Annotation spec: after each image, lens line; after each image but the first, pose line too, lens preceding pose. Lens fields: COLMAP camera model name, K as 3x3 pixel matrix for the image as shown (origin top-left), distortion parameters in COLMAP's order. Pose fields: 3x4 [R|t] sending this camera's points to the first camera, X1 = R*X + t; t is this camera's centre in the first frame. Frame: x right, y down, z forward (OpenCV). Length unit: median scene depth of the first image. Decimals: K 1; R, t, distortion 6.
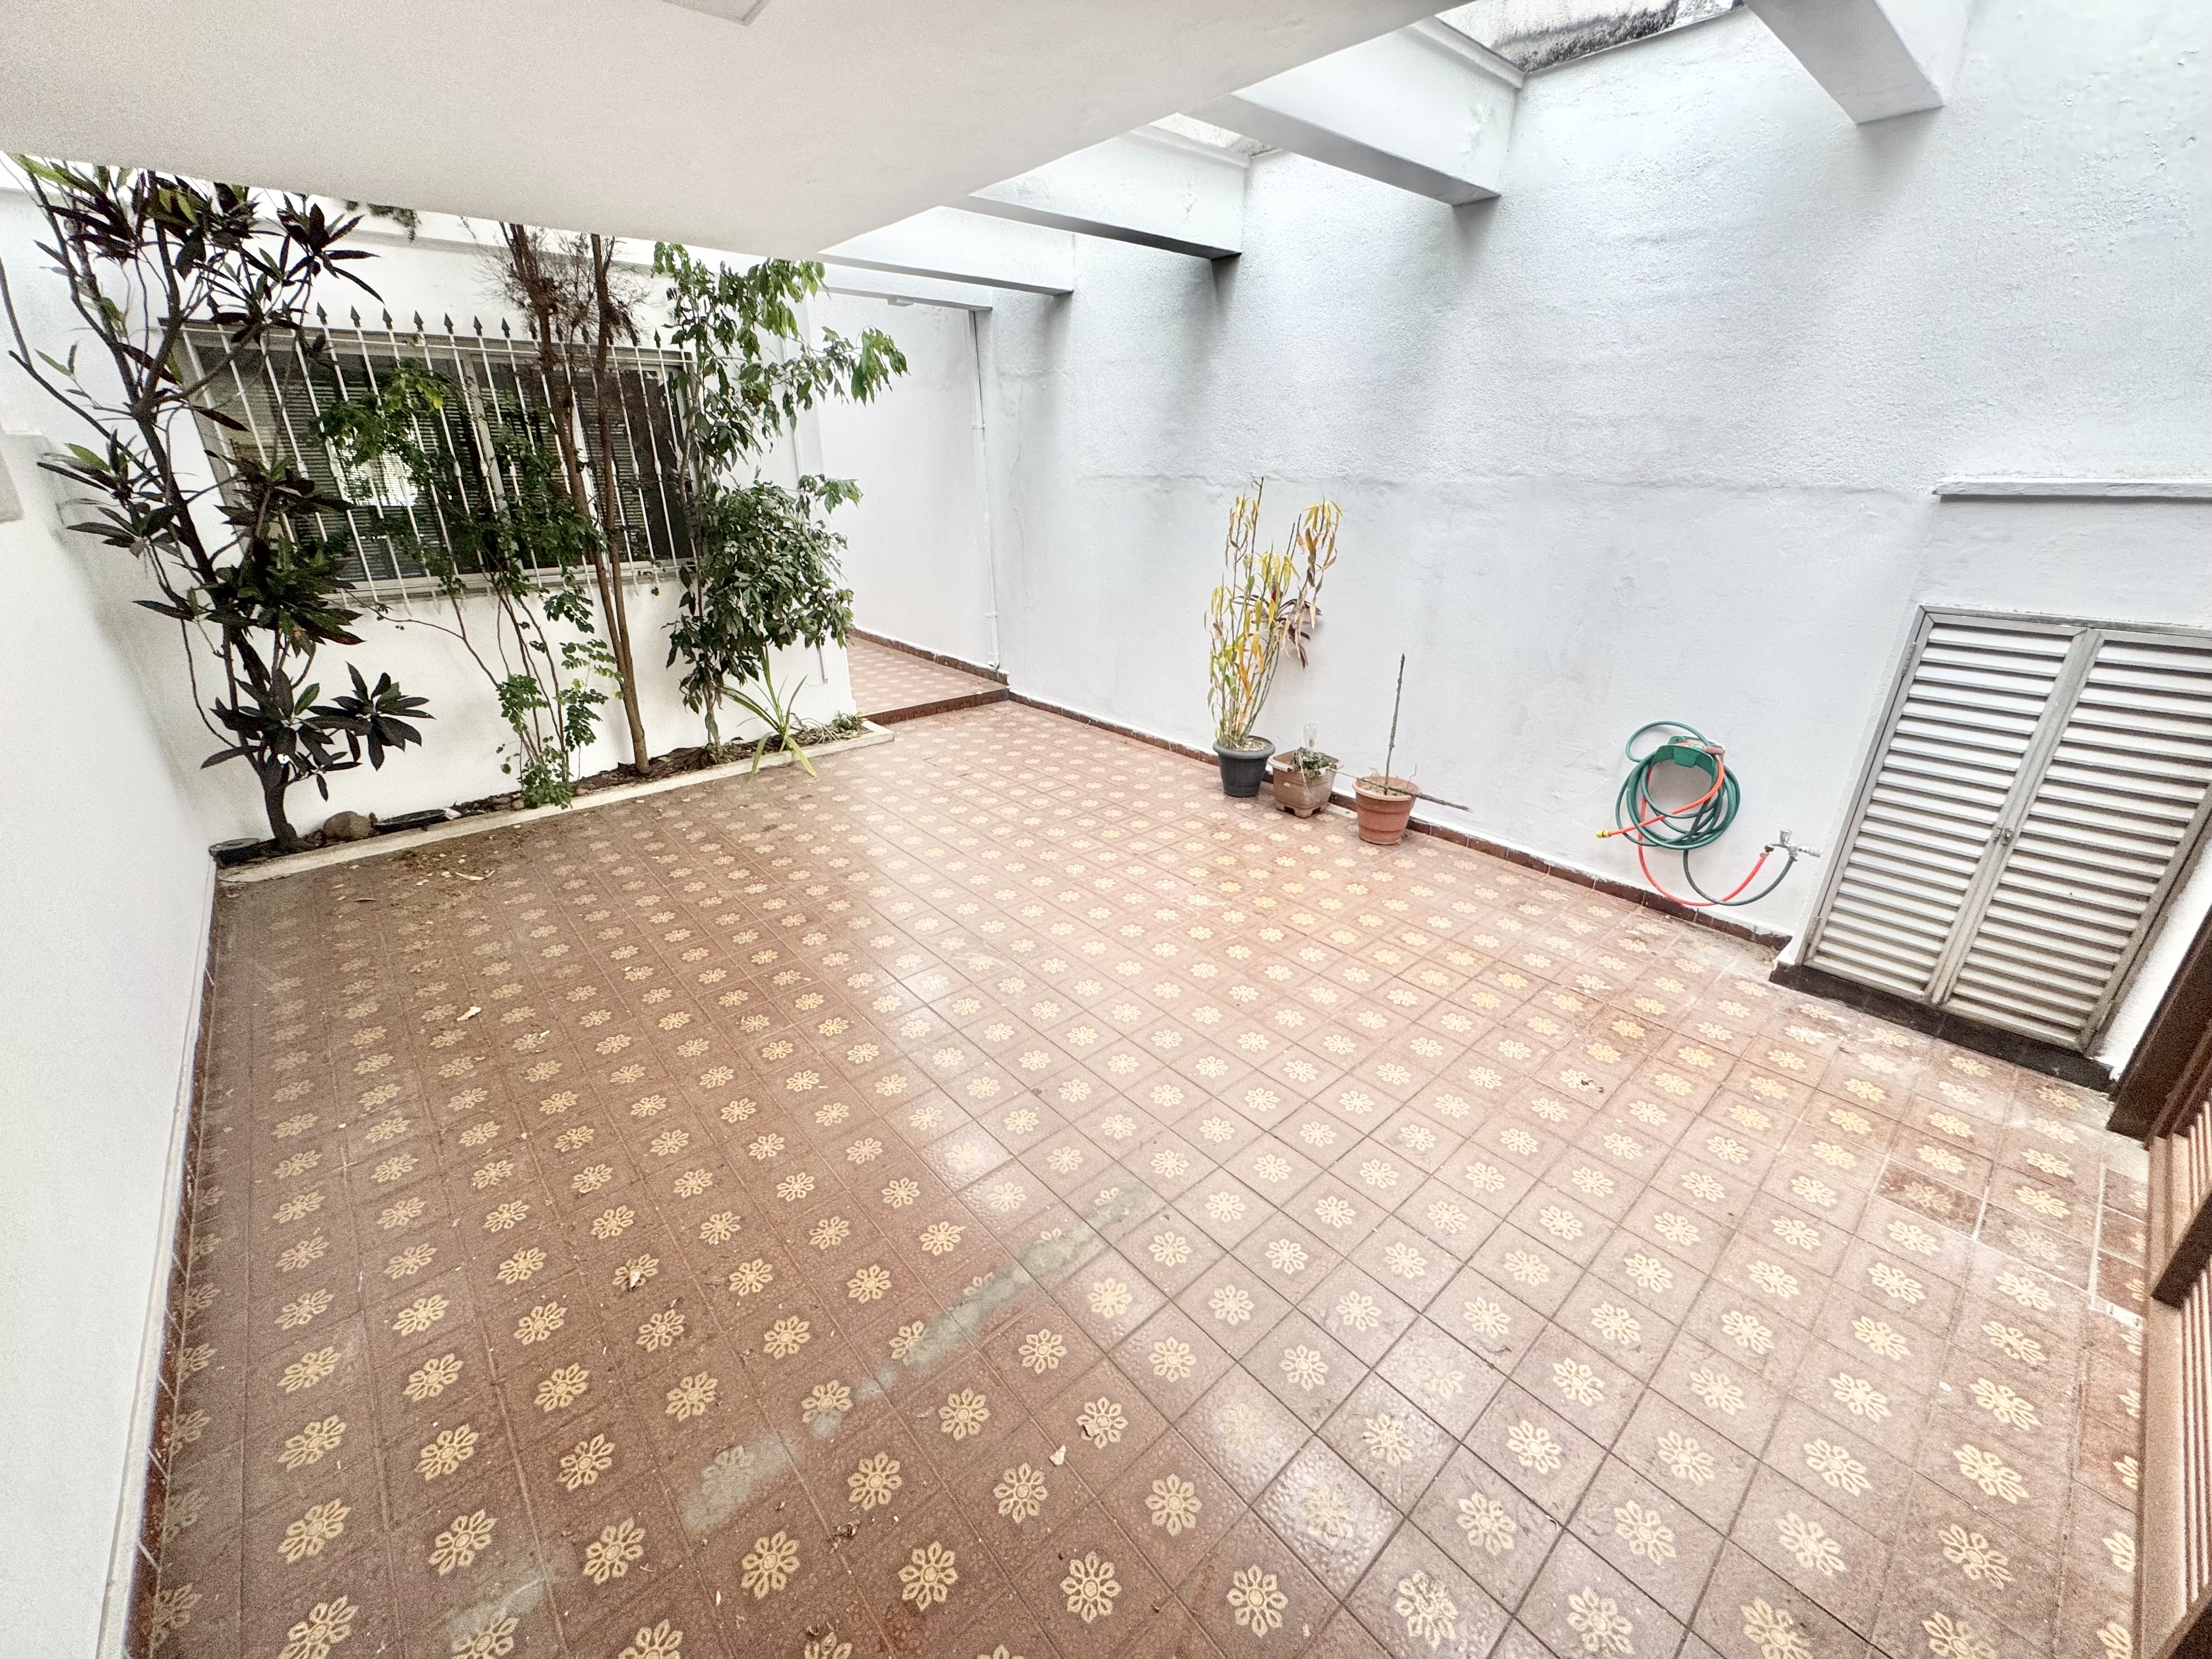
lens RADIAL K [[879.9, 0, 1104.3], [0, 879.9, 827.0], [0, 0, 1]] dist [-0.000253, 0.000277]
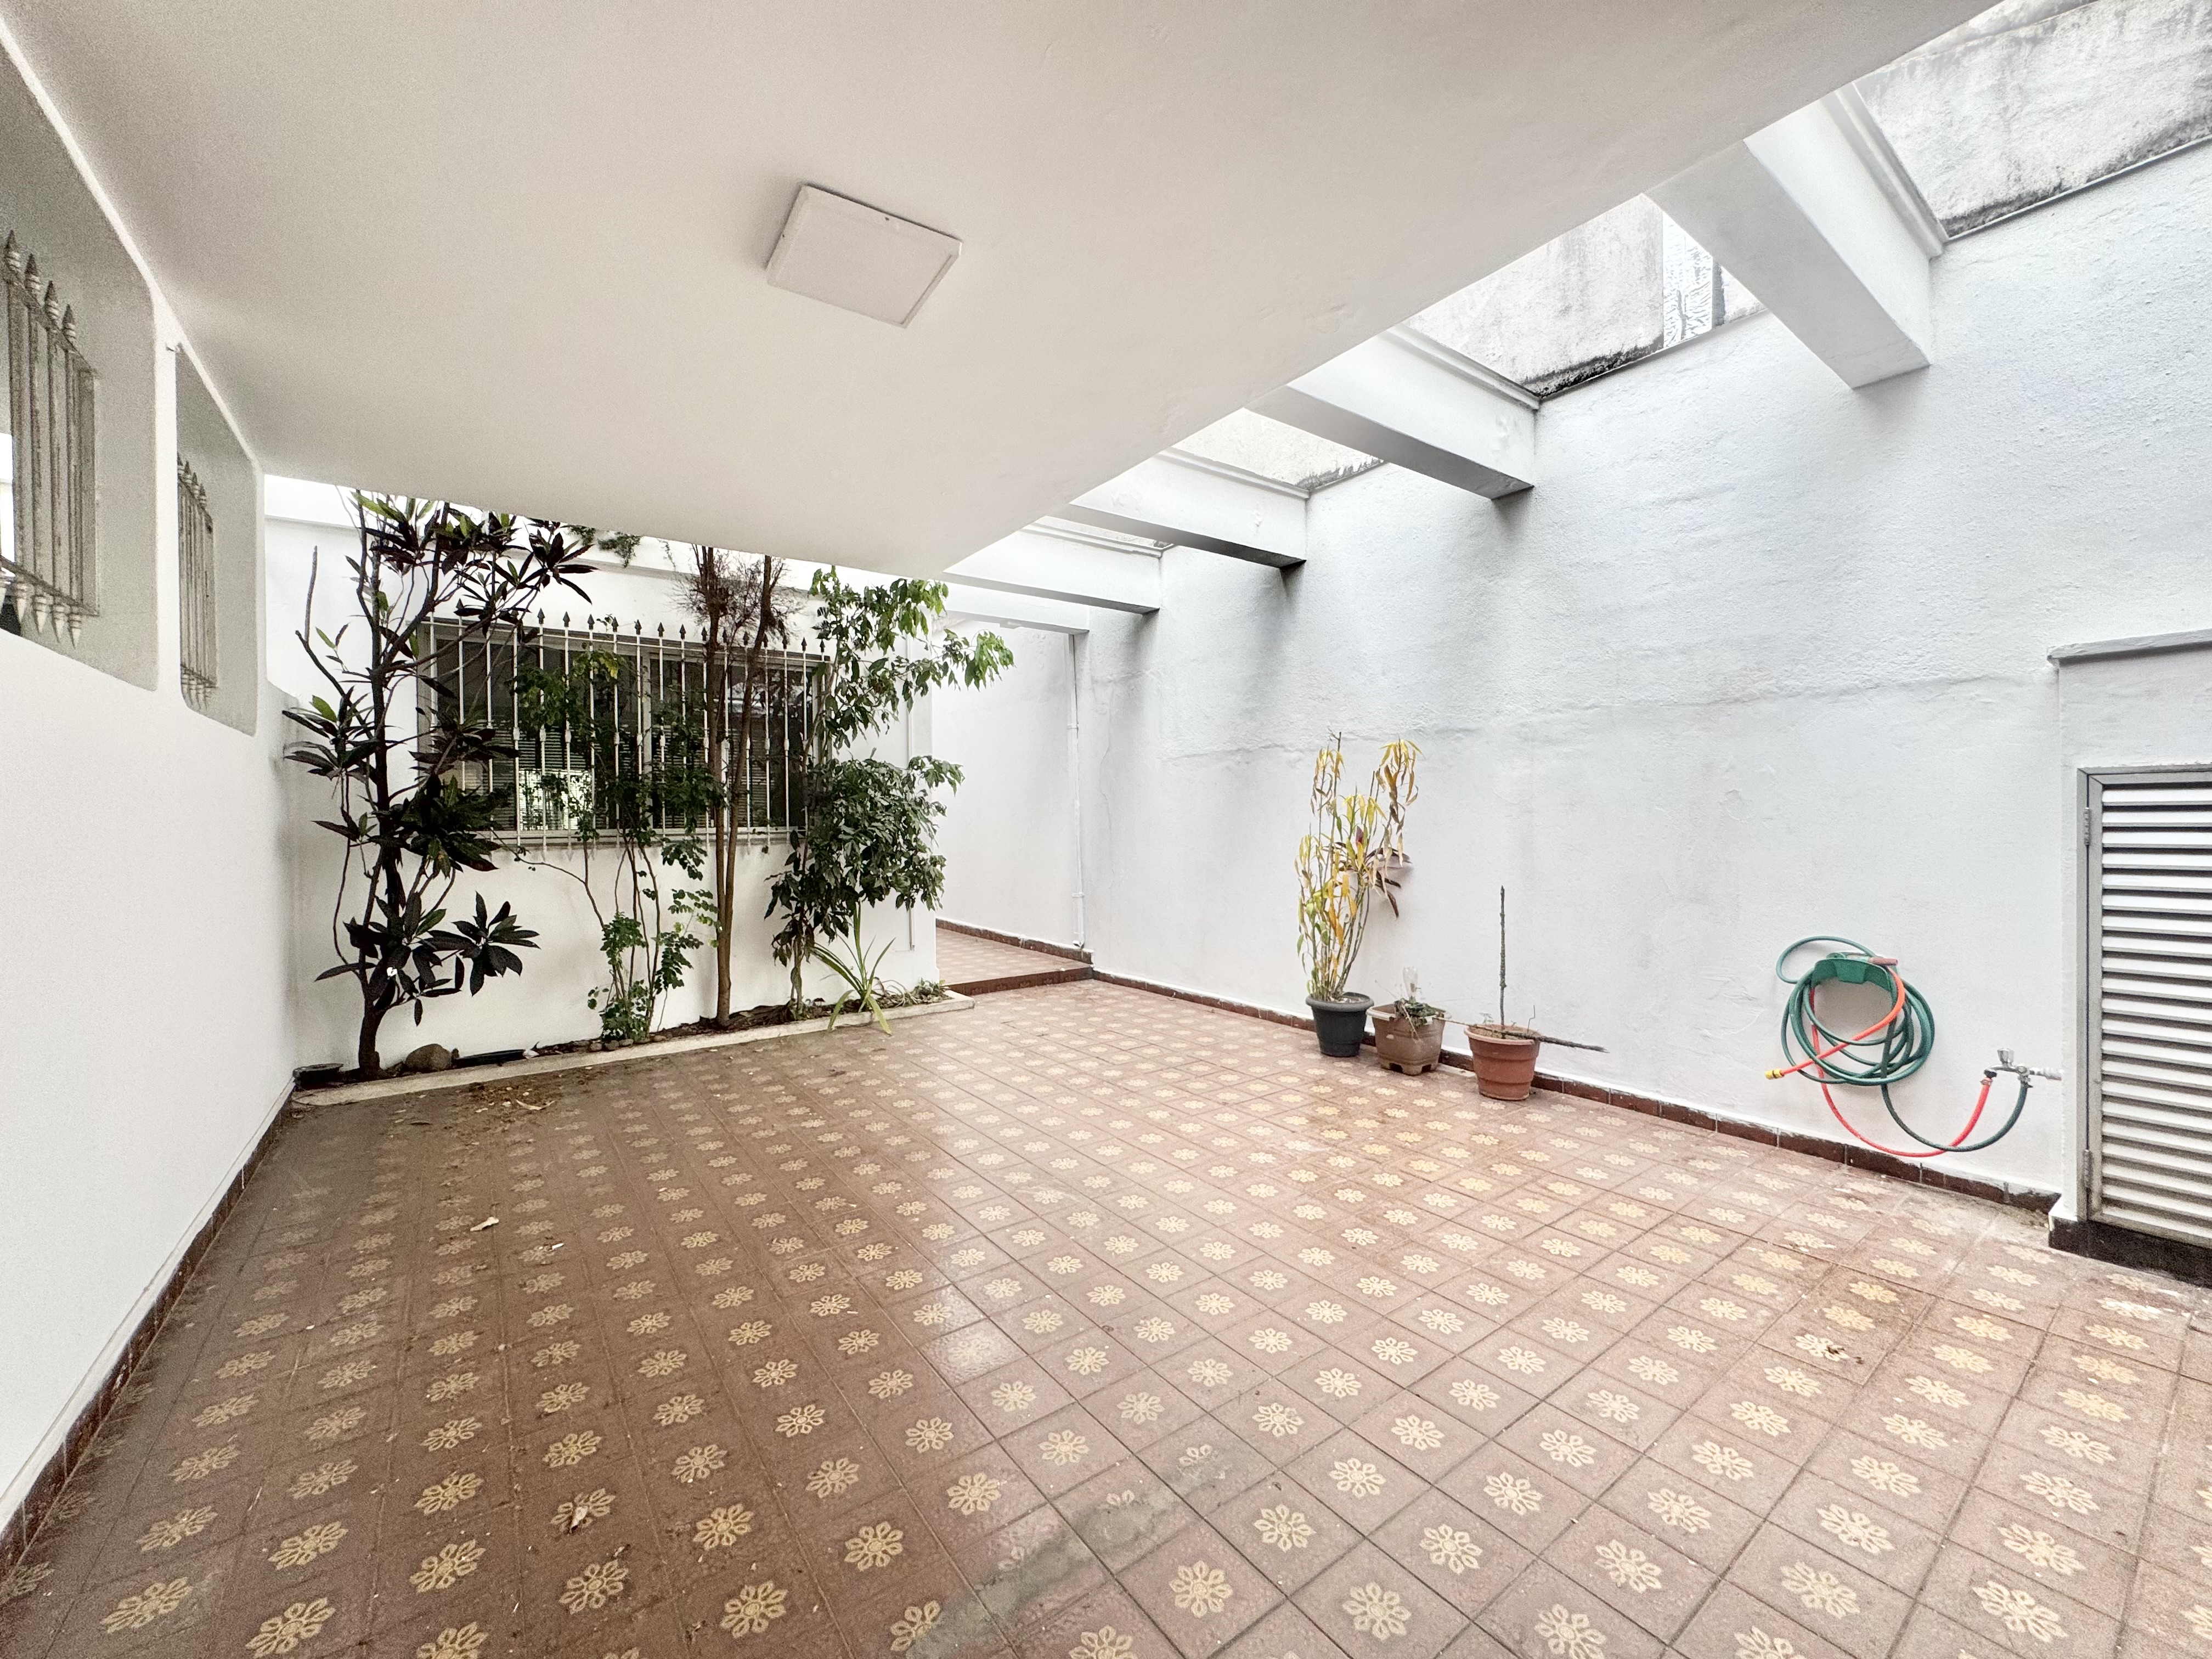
lens RADIAL K [[879.9, 0, 1105.2], [0, 879.9, 825.1], [0, 0, 1]] dist [-0.000253, 0.000277]
pose [[0.995426, -0.008877, -0.095123, 0.001483], [-0.027401, 0.927315, -0.373279, 0.130490], [0.091522, 0.374178, 0.922830, 0.060718]]
